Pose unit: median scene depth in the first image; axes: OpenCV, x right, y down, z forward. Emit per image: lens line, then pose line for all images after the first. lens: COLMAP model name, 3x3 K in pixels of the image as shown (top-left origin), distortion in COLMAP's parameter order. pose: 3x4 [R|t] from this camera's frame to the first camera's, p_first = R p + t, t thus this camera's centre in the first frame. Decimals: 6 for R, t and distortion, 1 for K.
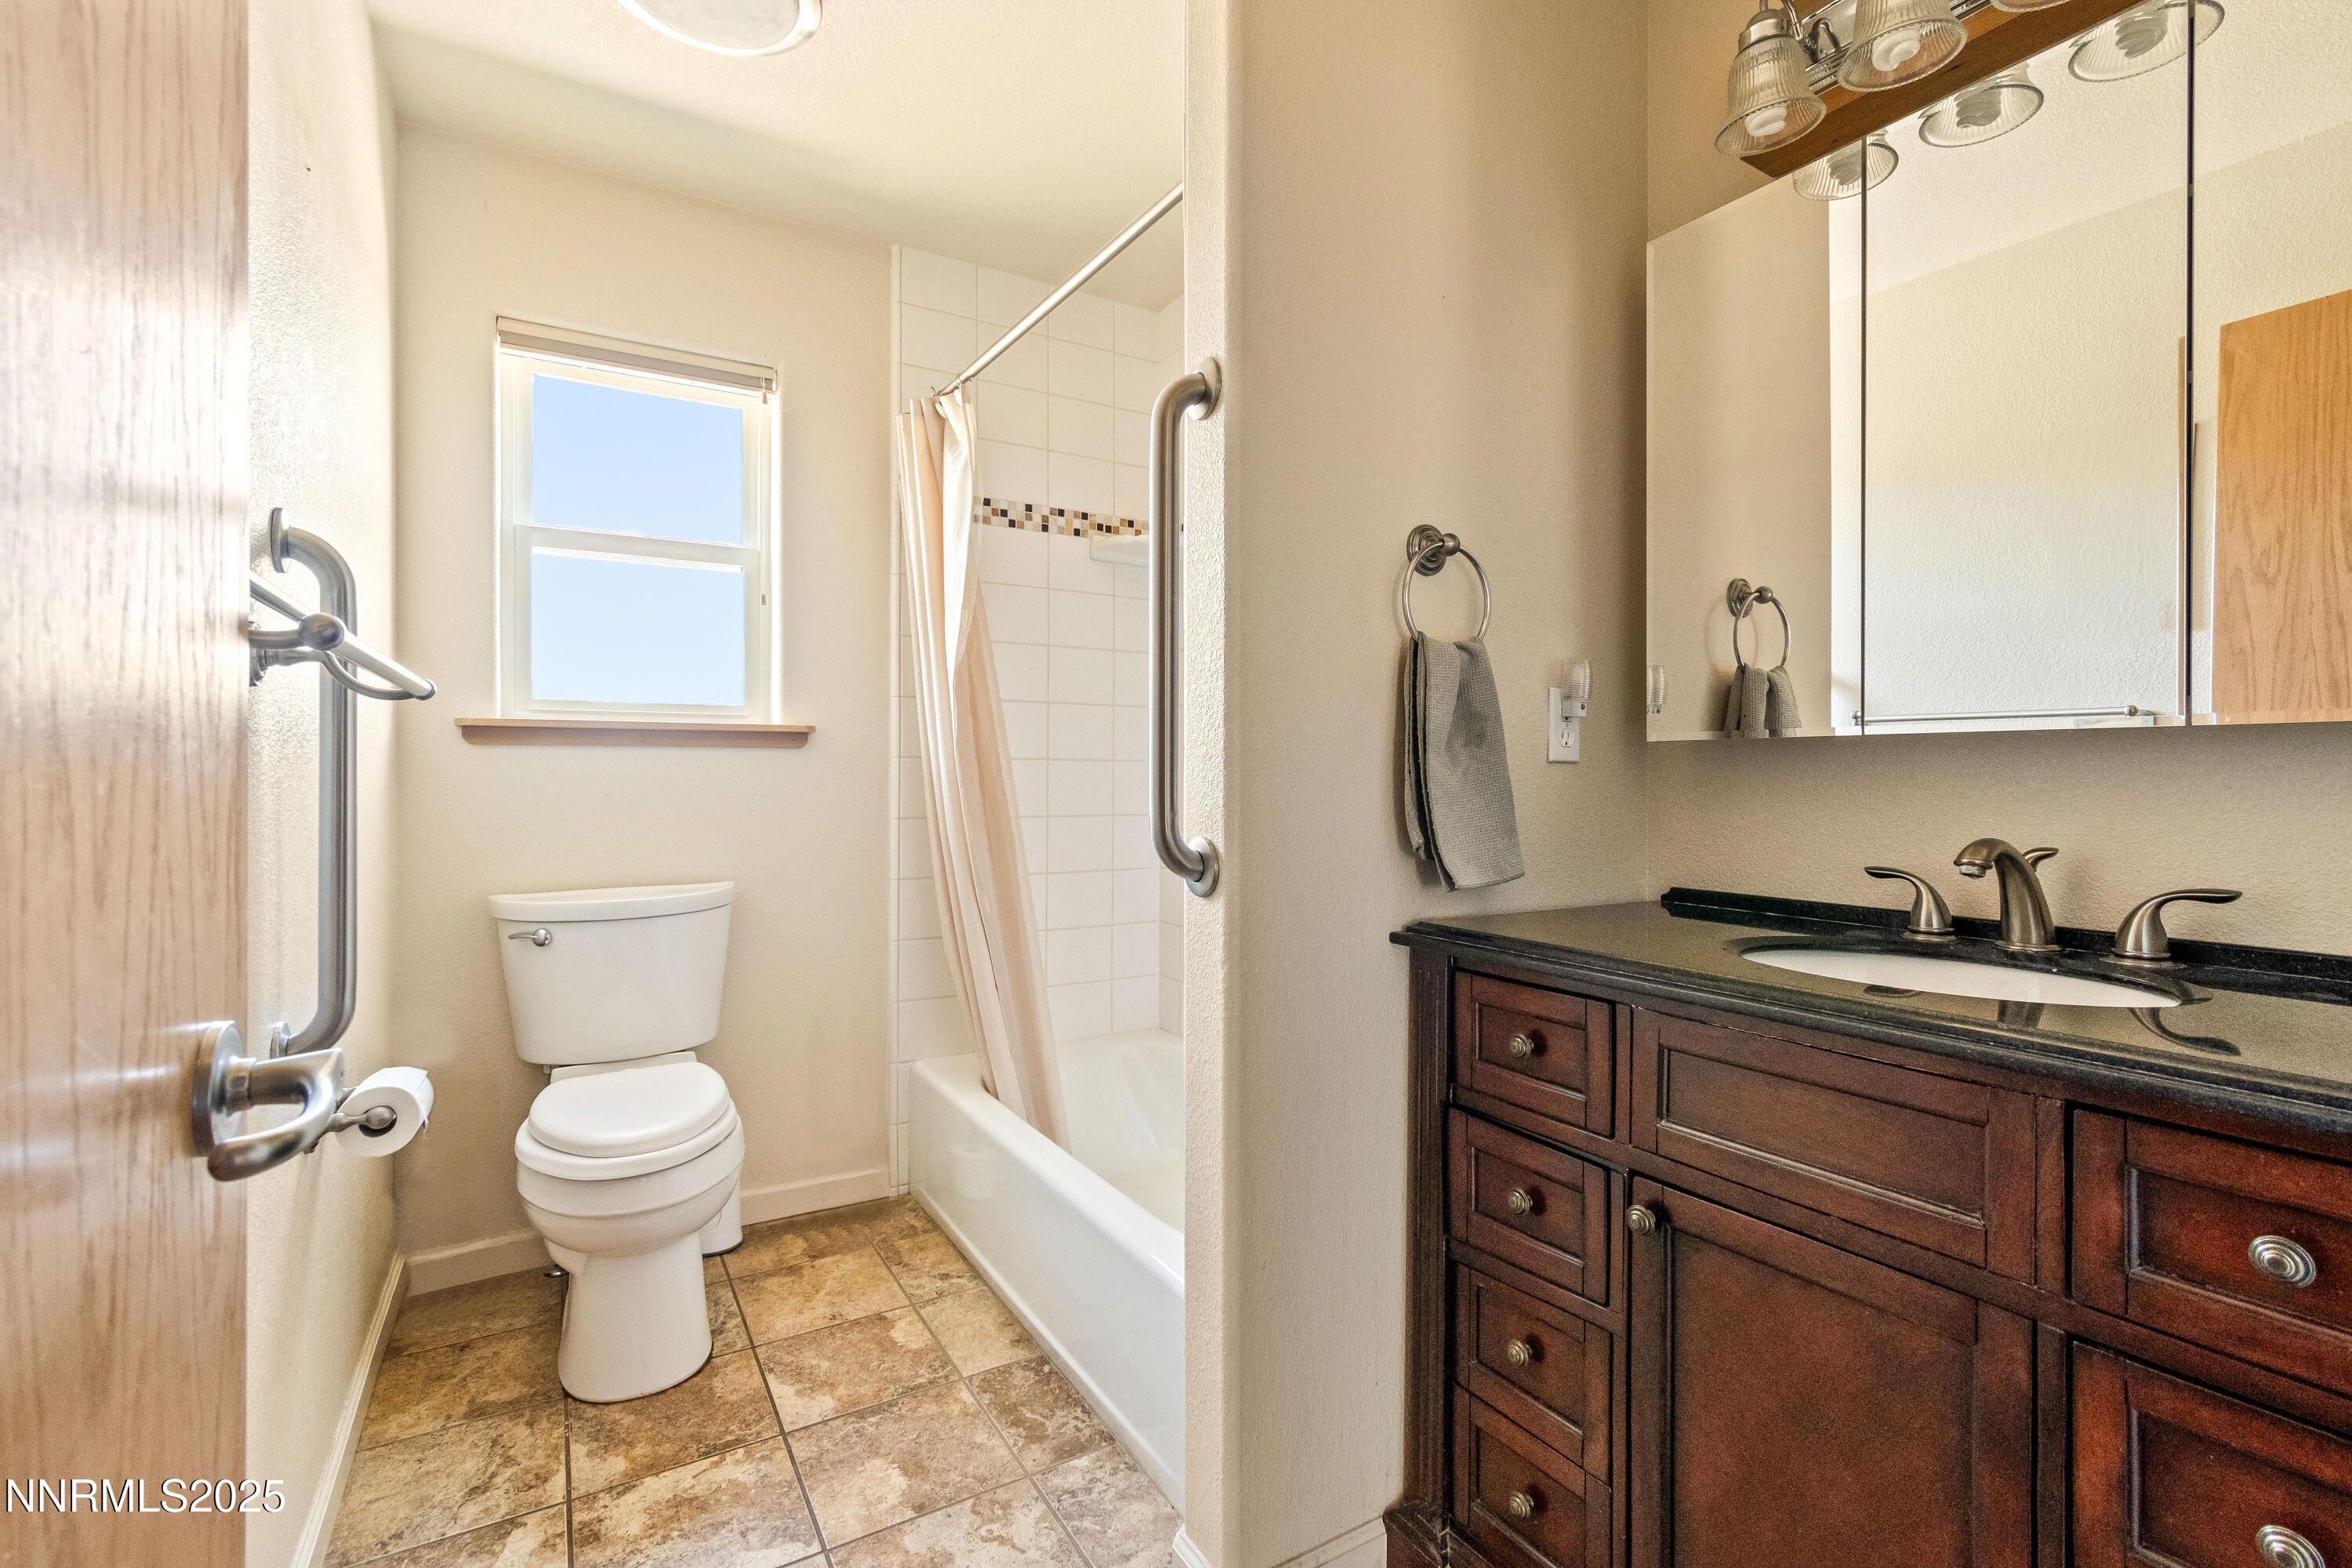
lens RADIAL K [[1057.7, 0, 1181.8], [0, 1057.7, 771.0], [0, 0, 1]] dist [0.003235, -0.001128]
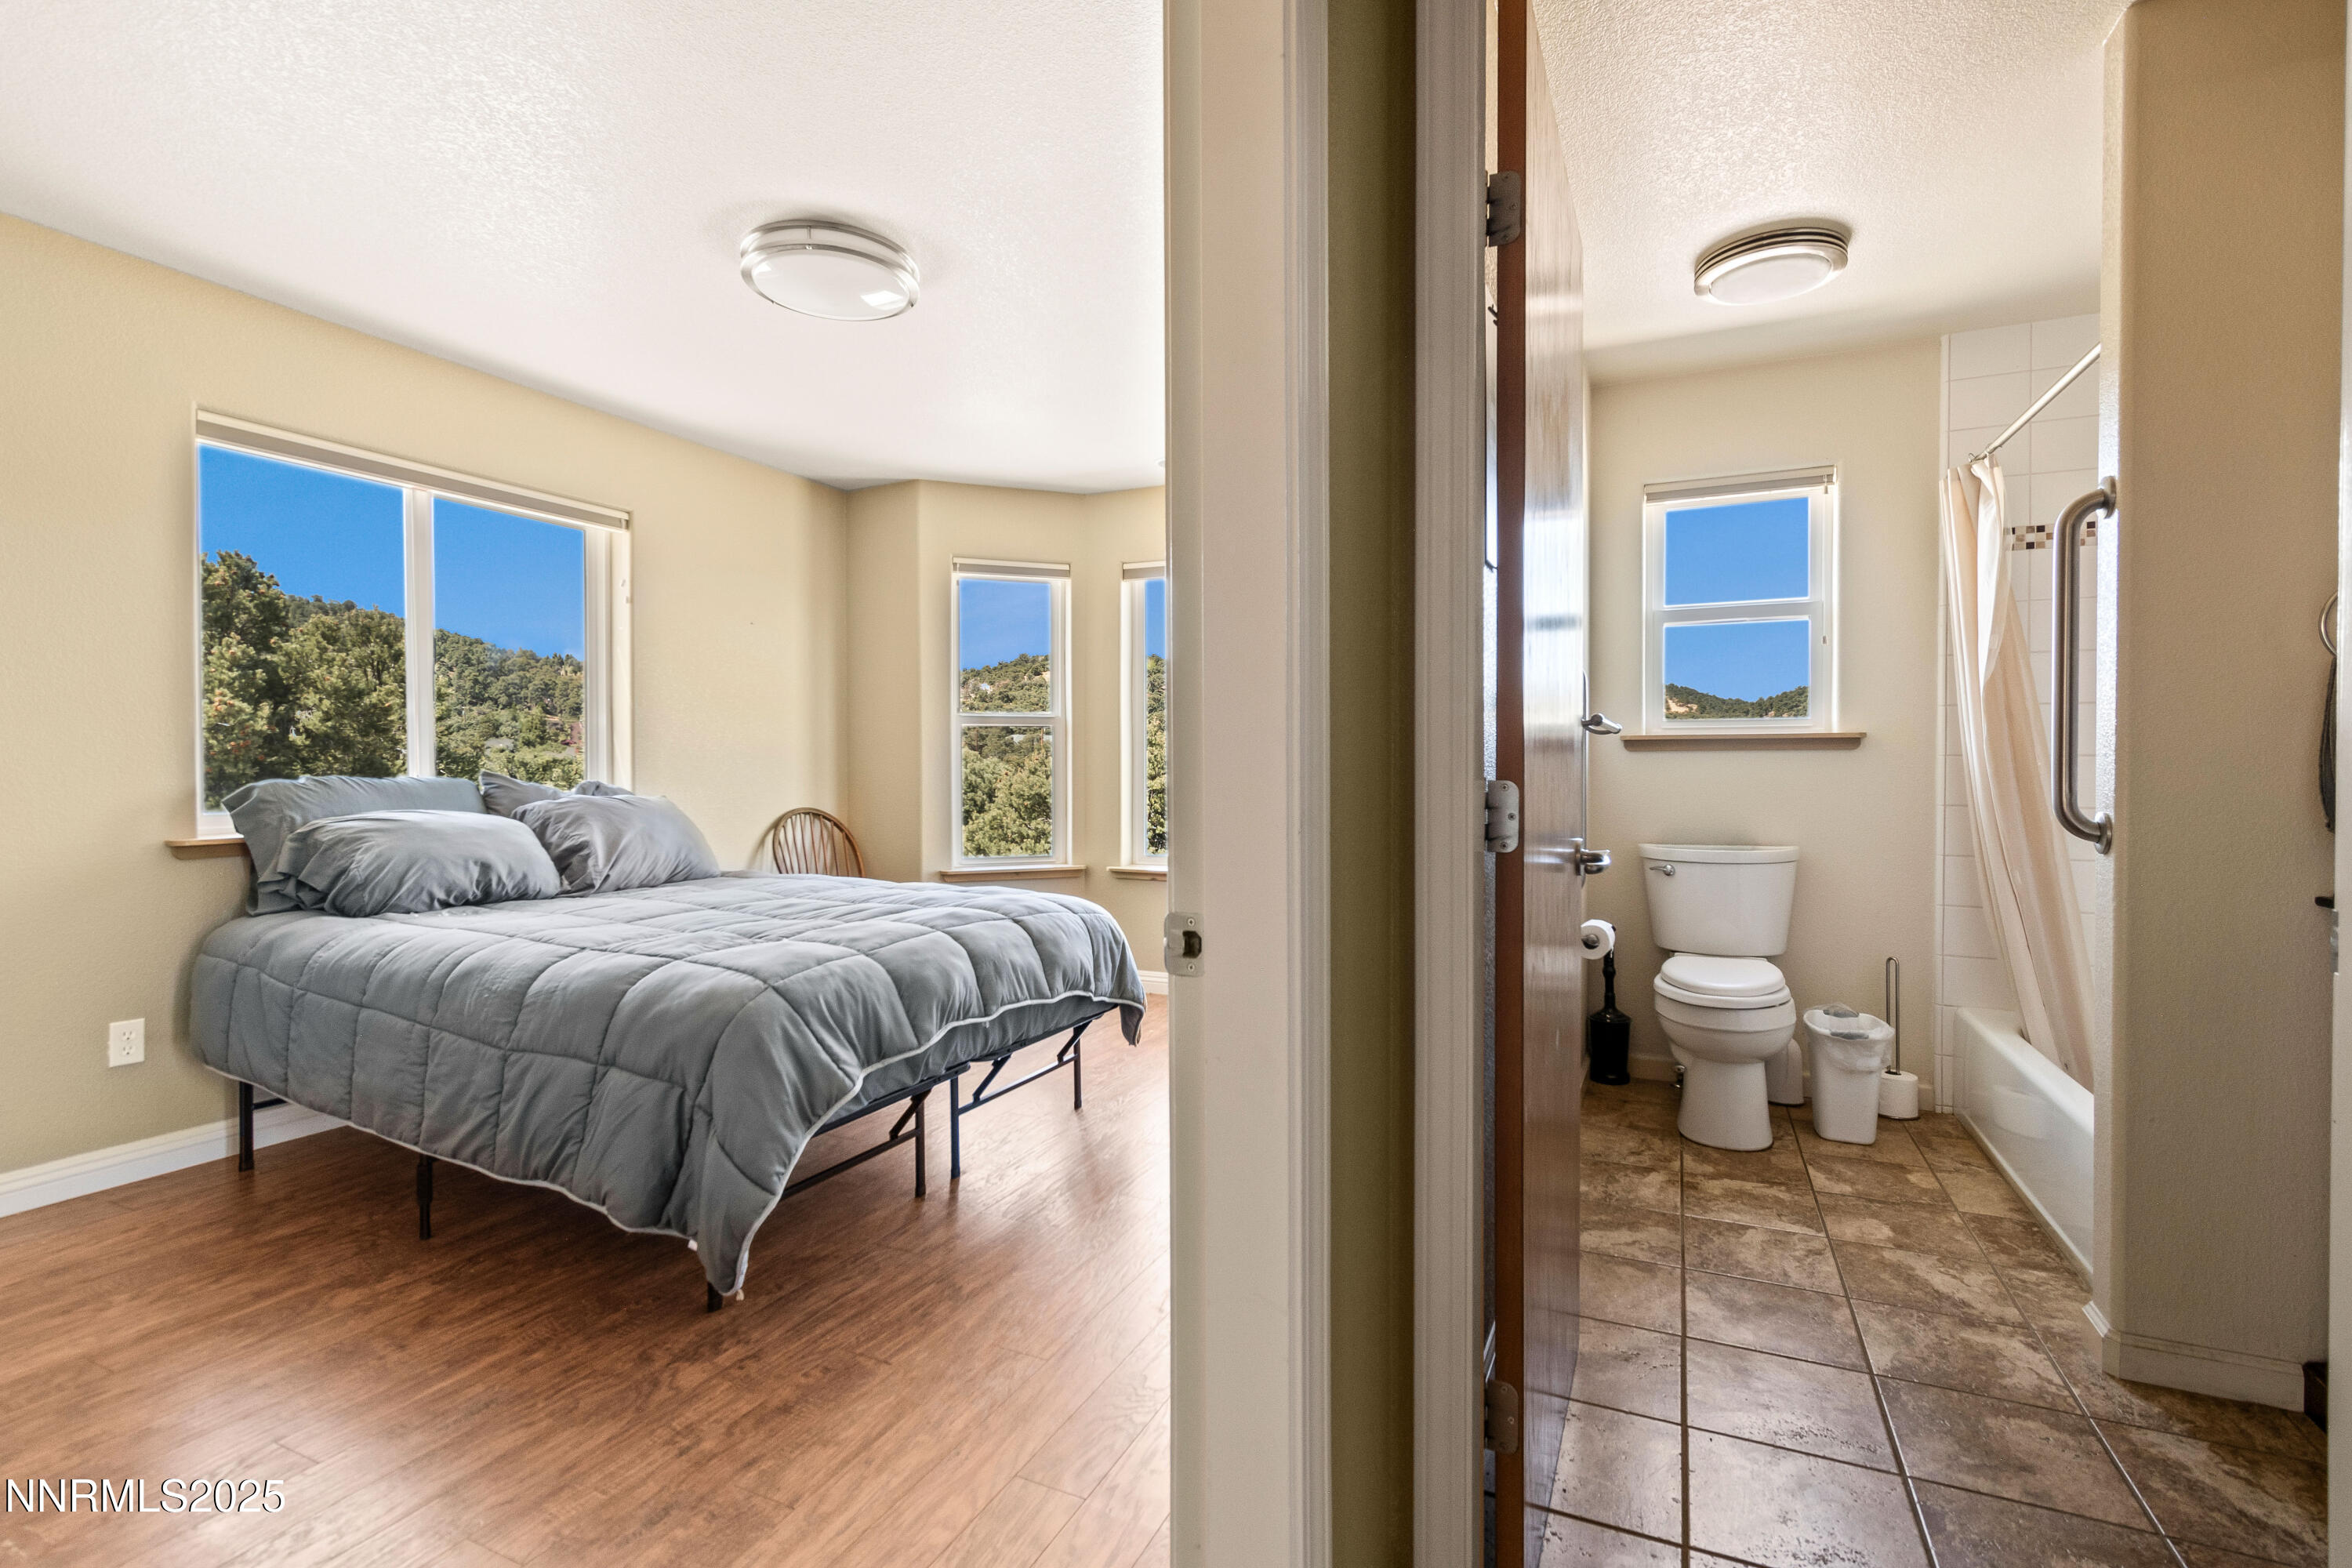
lens RADIAL K [[1057.7, 0, 1186.1], [0, 1057.7, 781.3], [0, 0, 1]] dist [0.003235, -0.001128]
pose [[0.562236, 0.008839, -0.826929, 0.361477], [0.002343, 0.999922, 0.012281, 0.000336], [0.826973, -0.008843, 0.562172, -0.590639]]
